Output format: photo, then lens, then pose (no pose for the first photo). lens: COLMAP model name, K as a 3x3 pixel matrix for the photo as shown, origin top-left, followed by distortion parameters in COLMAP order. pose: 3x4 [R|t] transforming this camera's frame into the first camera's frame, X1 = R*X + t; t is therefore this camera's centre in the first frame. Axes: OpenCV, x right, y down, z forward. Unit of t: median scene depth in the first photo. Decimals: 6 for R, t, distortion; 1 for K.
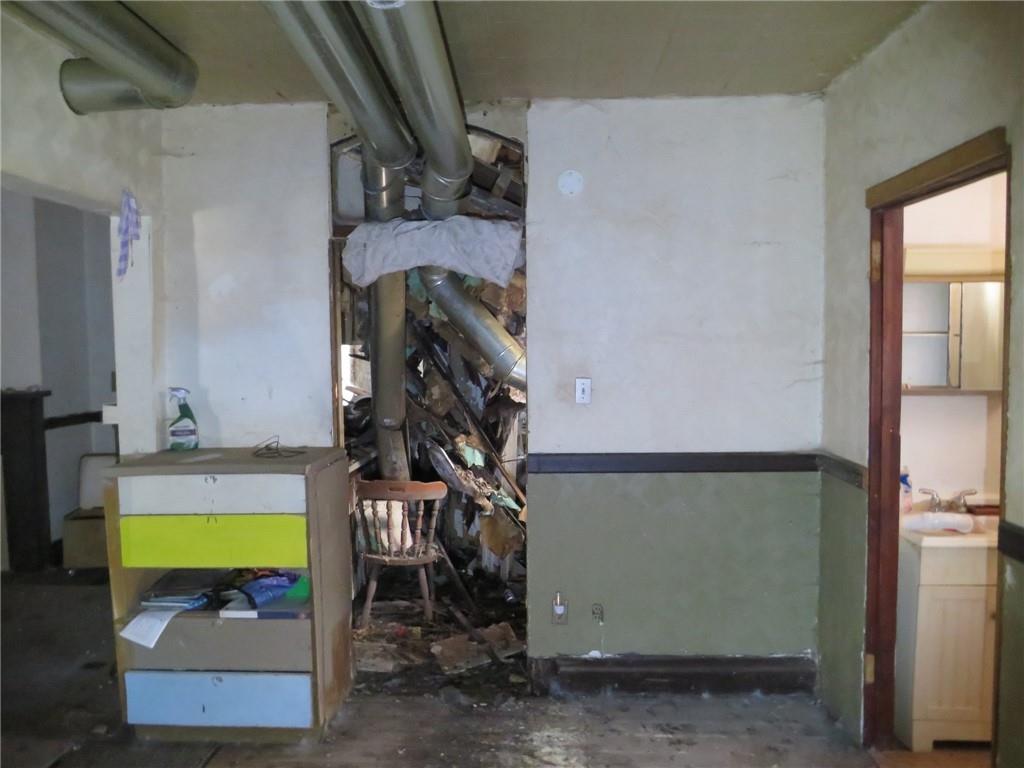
lens RADIAL K [[744.2, 0, 512.0], [0, 744.2, 384.0], [0, 0, 1]] dist [0.000047, -0.000462]
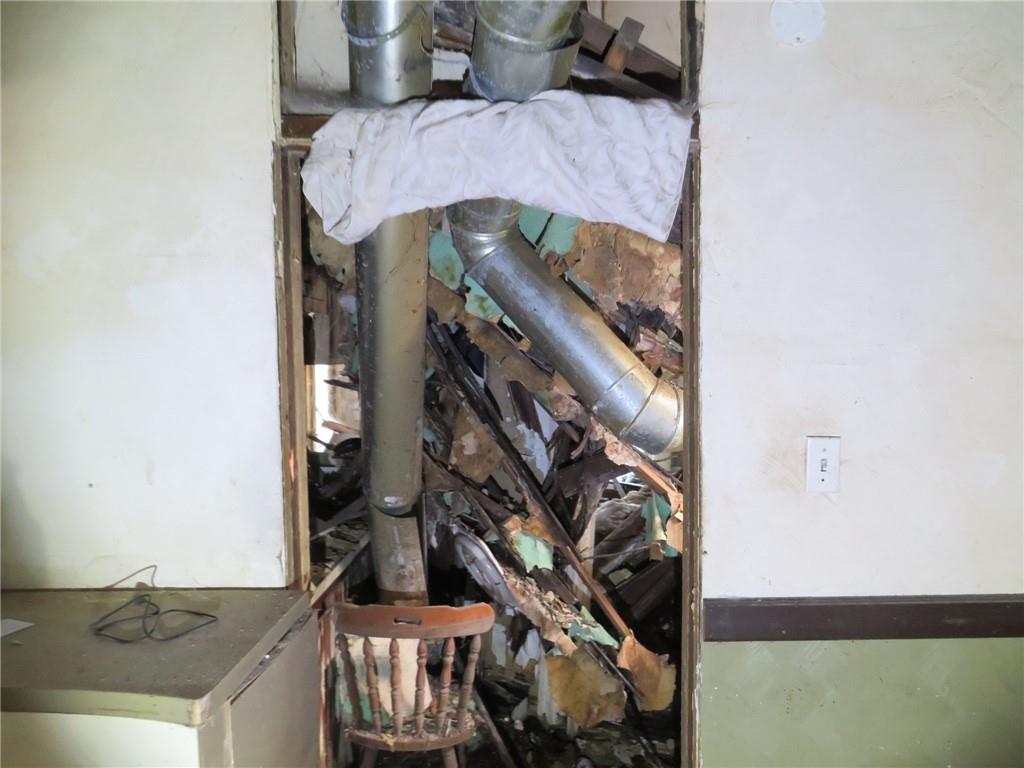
lens RADIAL K [[744.2, 0, 512.0], [0, 744.2, 384.0], [0, 0, 1]] dist [0.000047, -0.000462]
pose [[0.999729, -0.006988, 0.022226, -0.084055], [0.007434, 0.999771, -0.020063, -0.025696], [-0.022081, 0.020223, 0.999552, 0.414813]]
